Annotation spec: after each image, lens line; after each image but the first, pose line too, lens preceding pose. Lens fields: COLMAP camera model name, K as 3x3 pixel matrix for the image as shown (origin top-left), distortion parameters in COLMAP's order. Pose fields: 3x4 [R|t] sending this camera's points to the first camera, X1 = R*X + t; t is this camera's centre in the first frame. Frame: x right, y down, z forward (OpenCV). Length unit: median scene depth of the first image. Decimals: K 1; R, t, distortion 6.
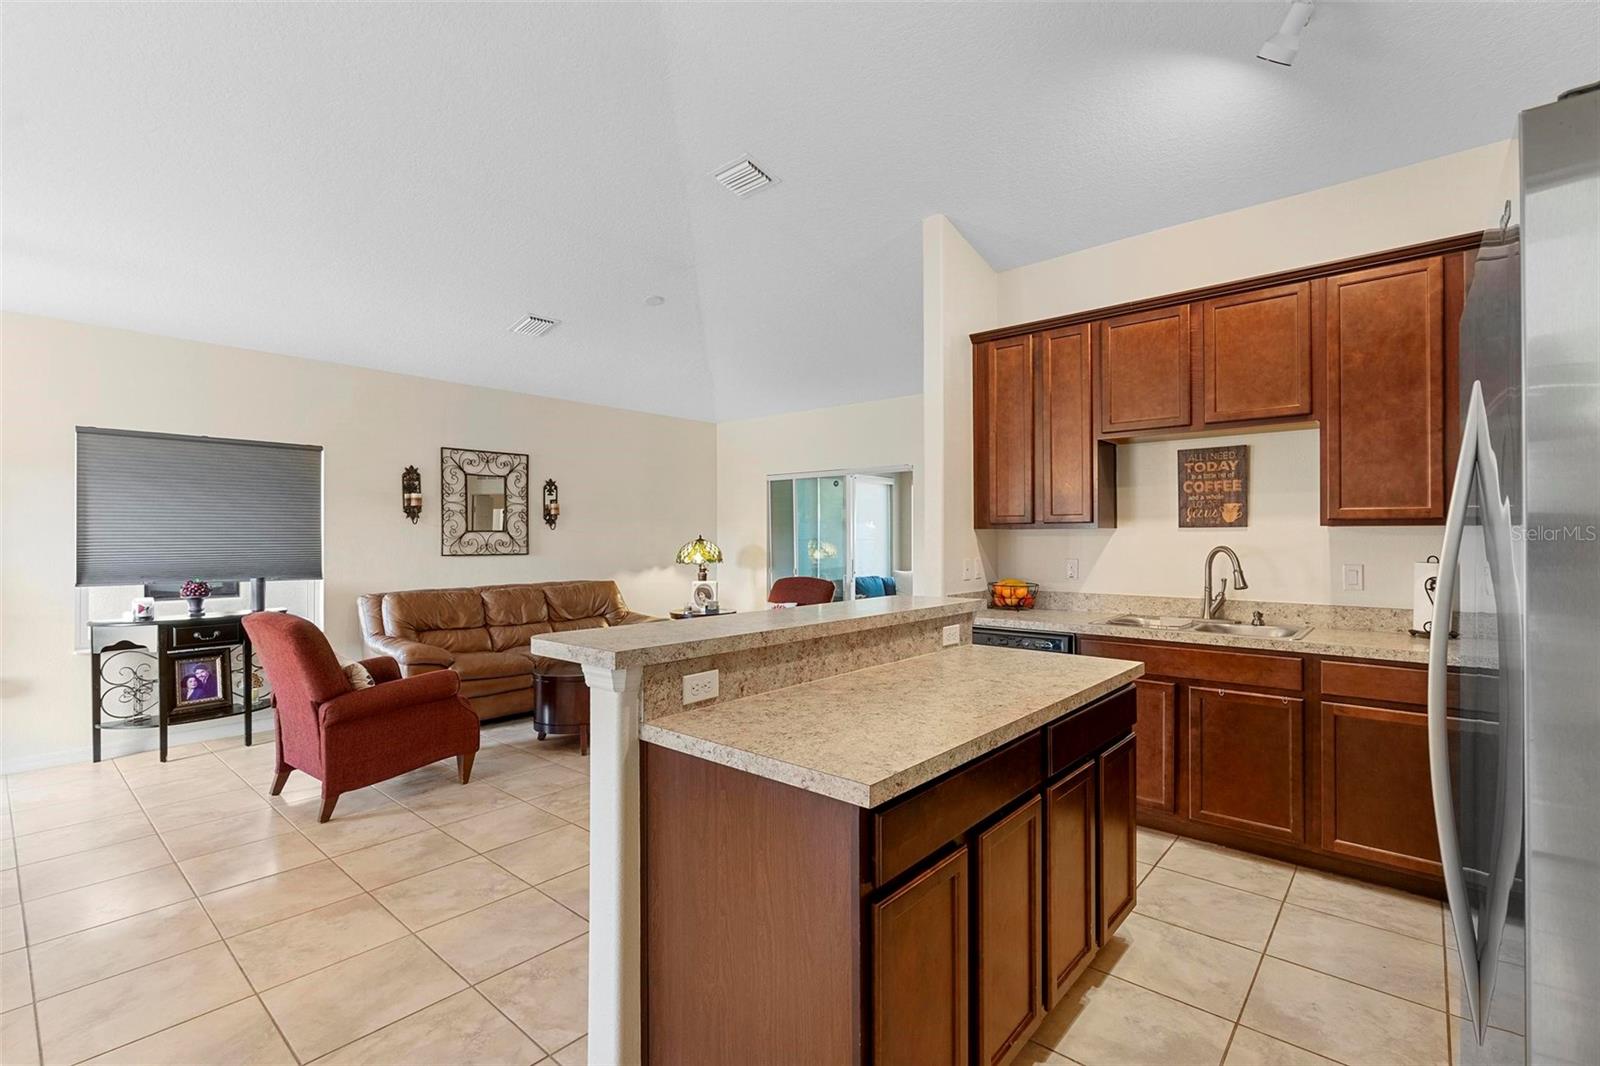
lens RADIAL K [[728.1, 0, 804.1], [0, 728.1, 534.5], [0, 0, 1]] dist [-0.003874, -0.000113]
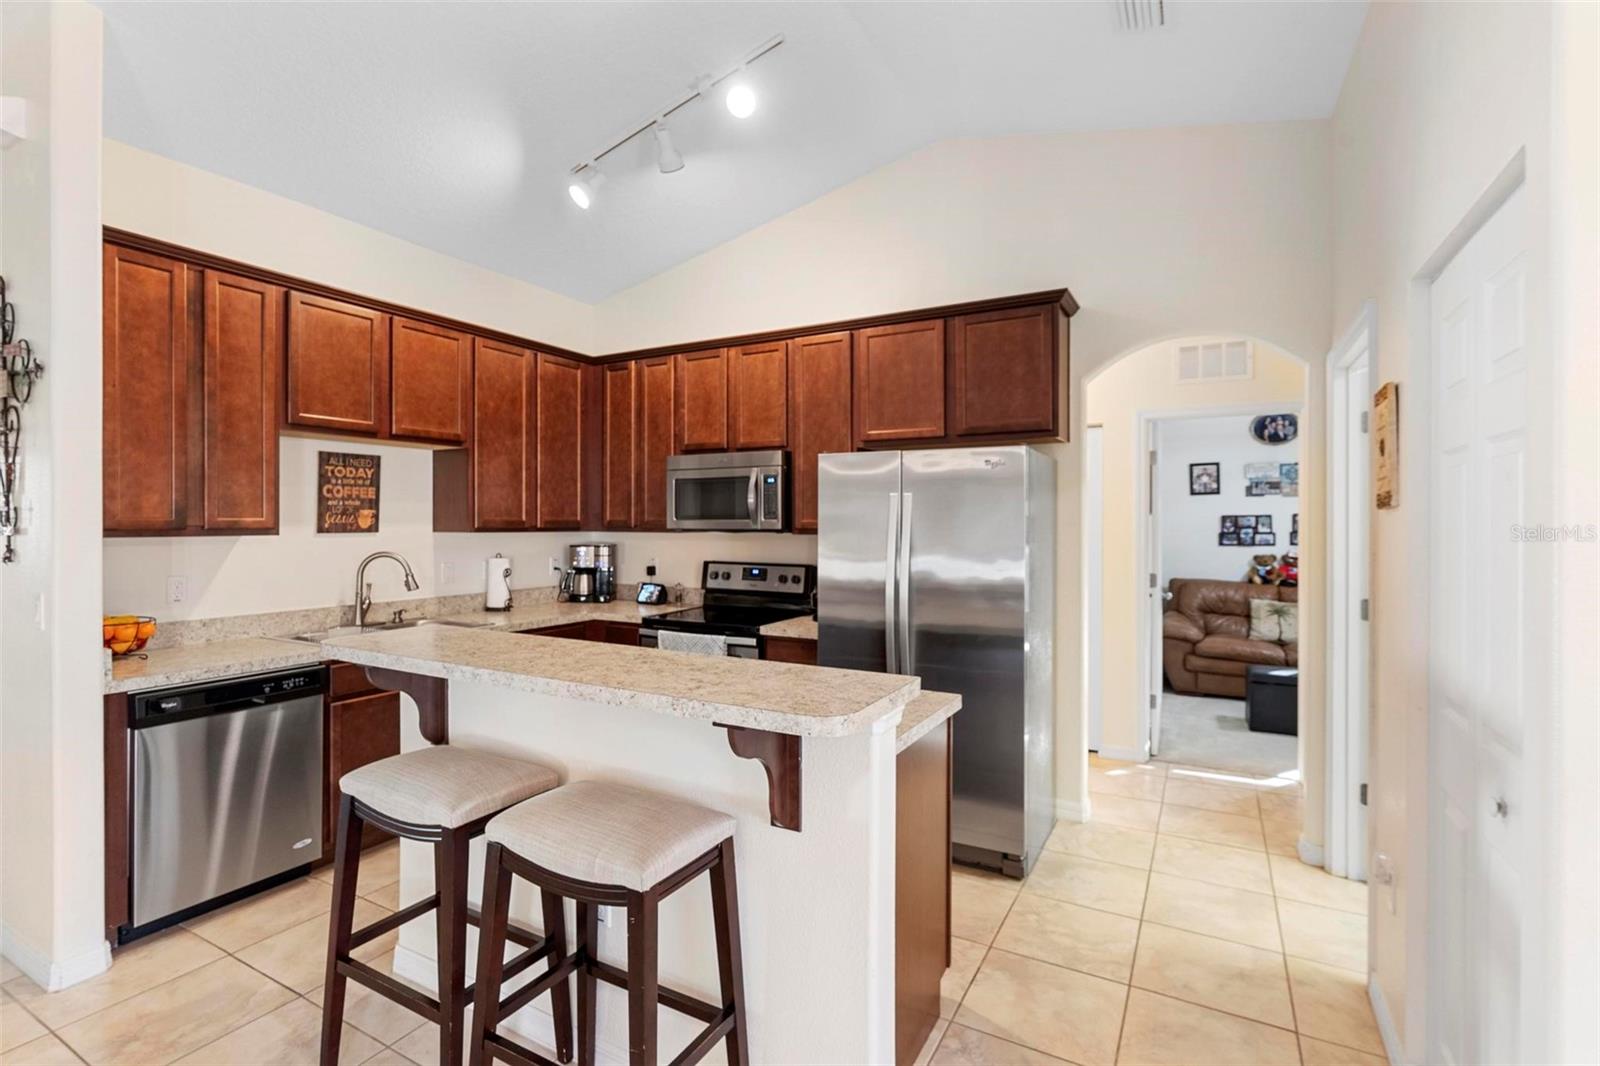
lens RADIAL K [[748.0, 0, 789.5], [0, 748.0, 525.6], [0, 0, 1]] dist [-0.005332, 0.000706]
pose [[-0.193500, -0.003431, 0.981094, -0.462057], [-0.006088, 0.999979, 0.002297, -0.021510], [-0.981081, -0.005528, -0.193516, 0.497503]]
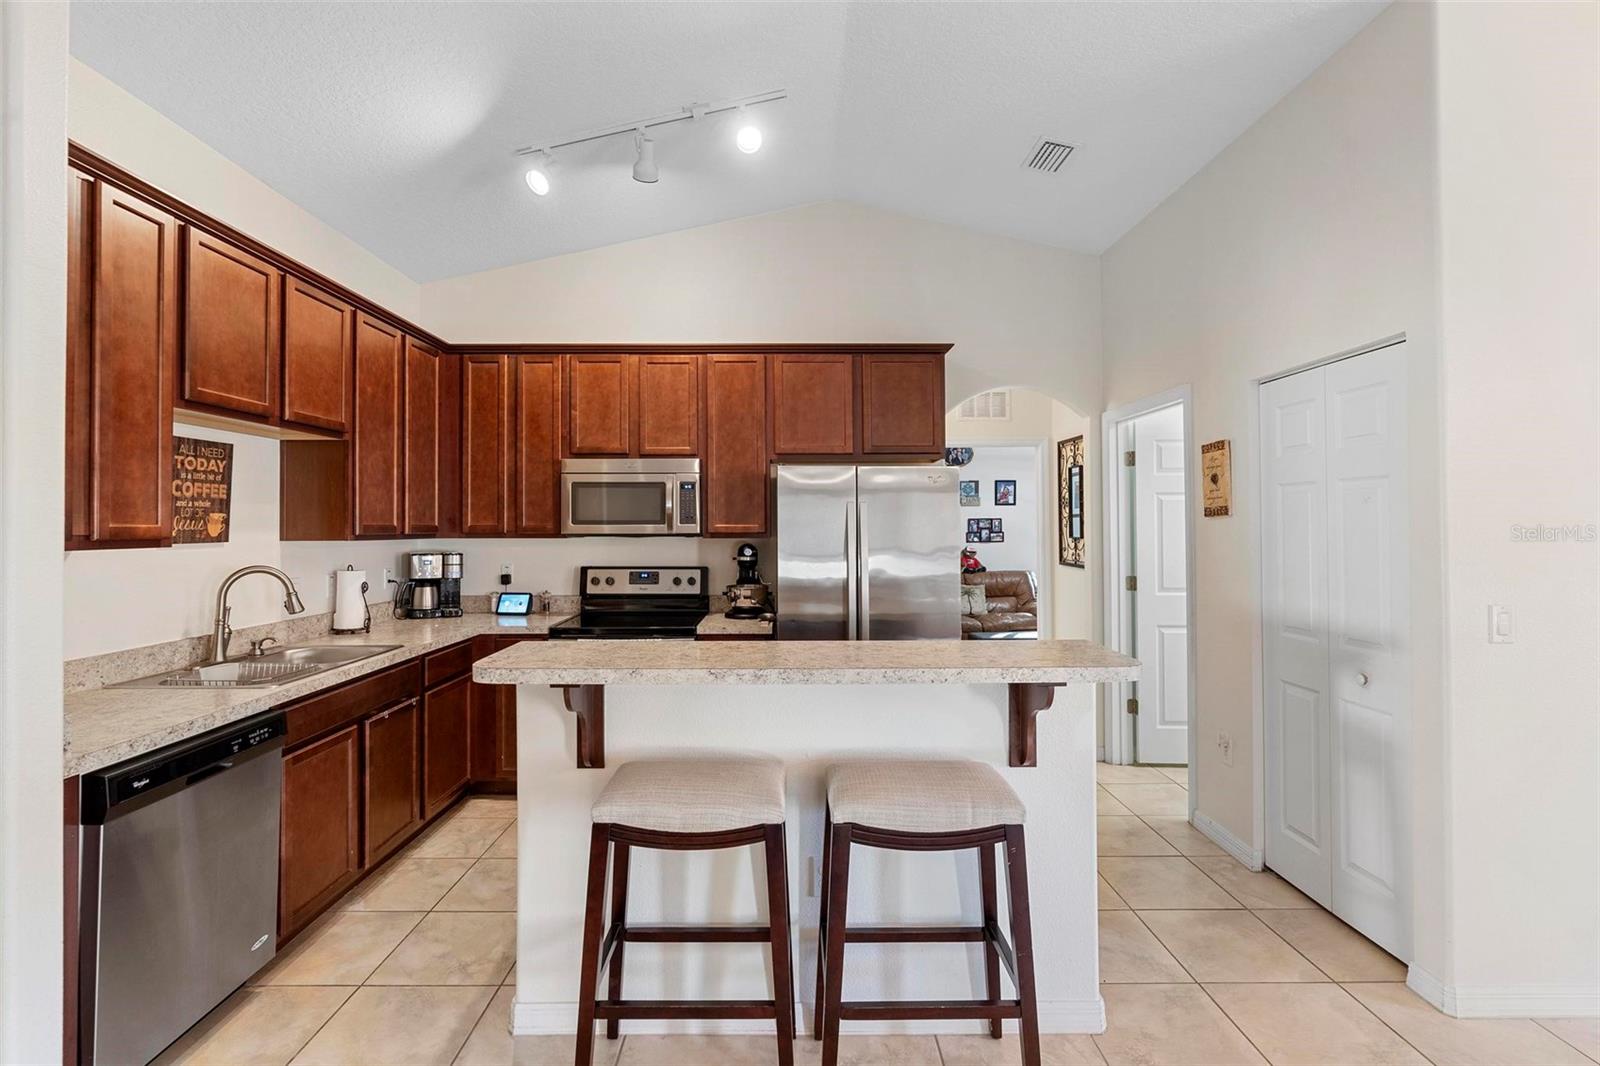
lens RADIAL K [[728.0, 0, 795.8], [0, 728.0, 517.5], [0, 0, 1]] dist [-0.002166, 0.000321]
pose [[-0.656280, 0.010820, 0.754440, -0.355122], [-0.000856, 0.999886, -0.015085, -0.021355], [-0.754517, -0.010546, -0.656195, 0.844931]]
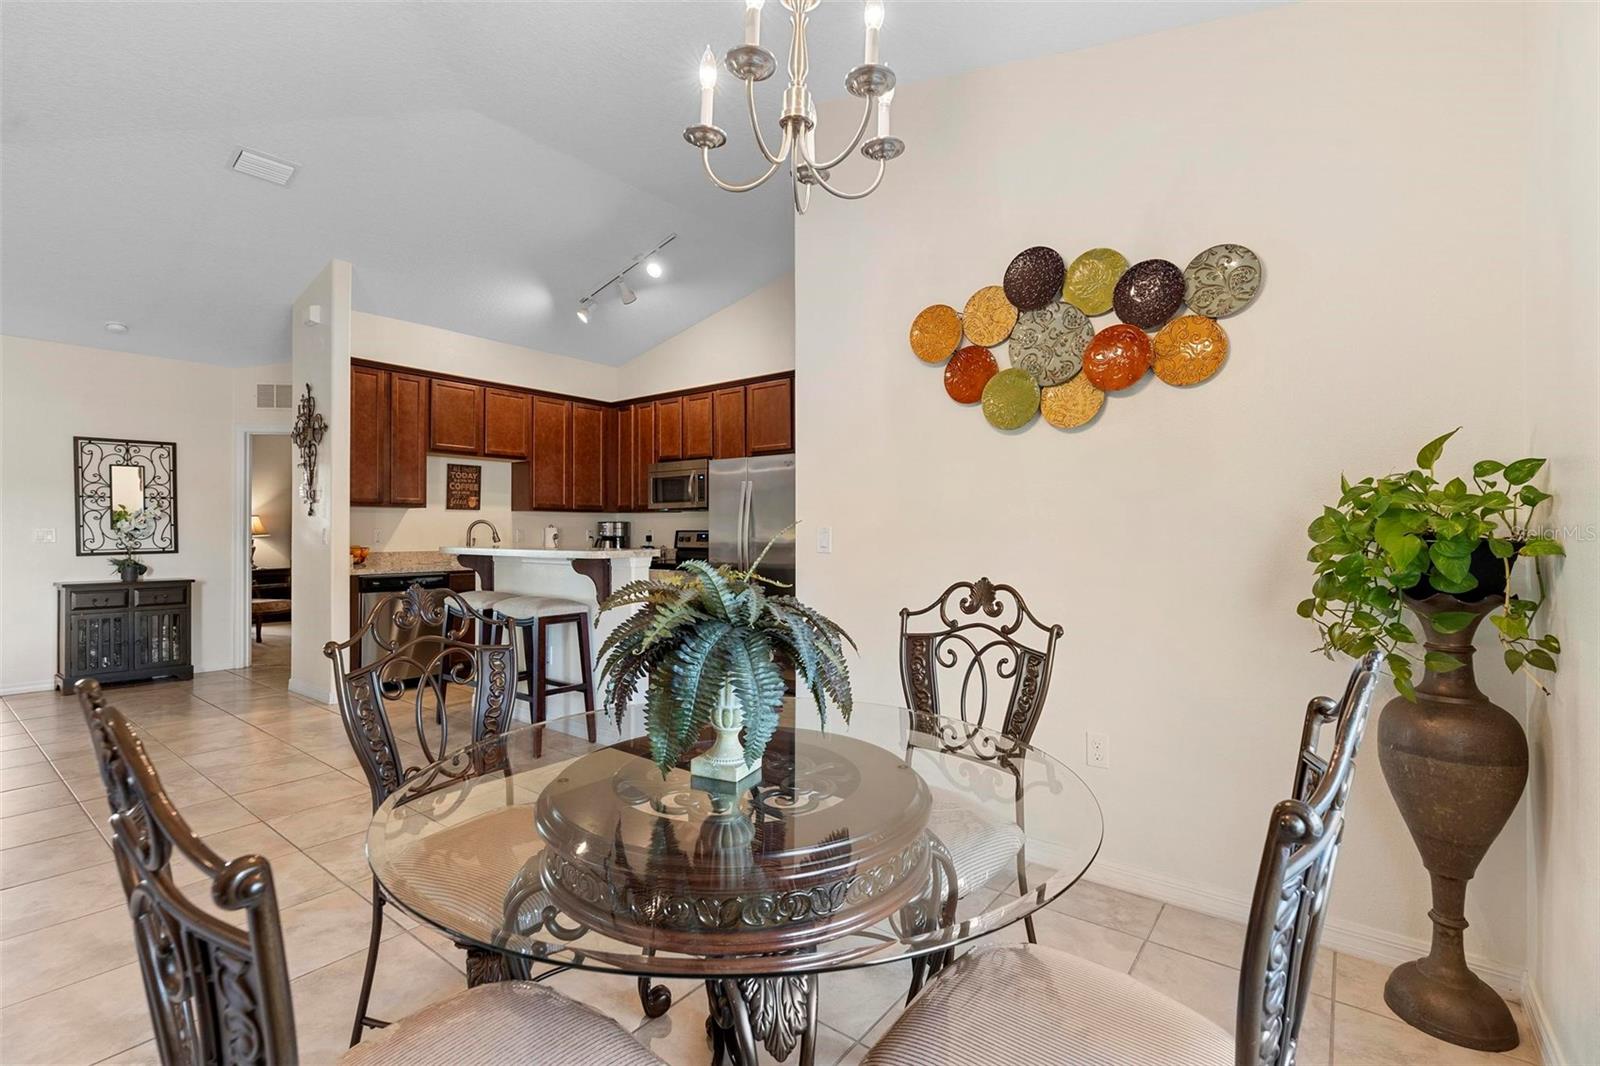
lens RADIAL K [[713.0, 0, 778.7], [0, 713.0, 529.3], [0, 0, 1]] dist [-0.001987, -0.000317]
pose [[-0.037955, 0.004607, 0.999269, -0.989553], [-0.004324, 0.999979, -0.004775, 0.035148], [-0.999270, -0.004502, -0.037935, 0.245429]]
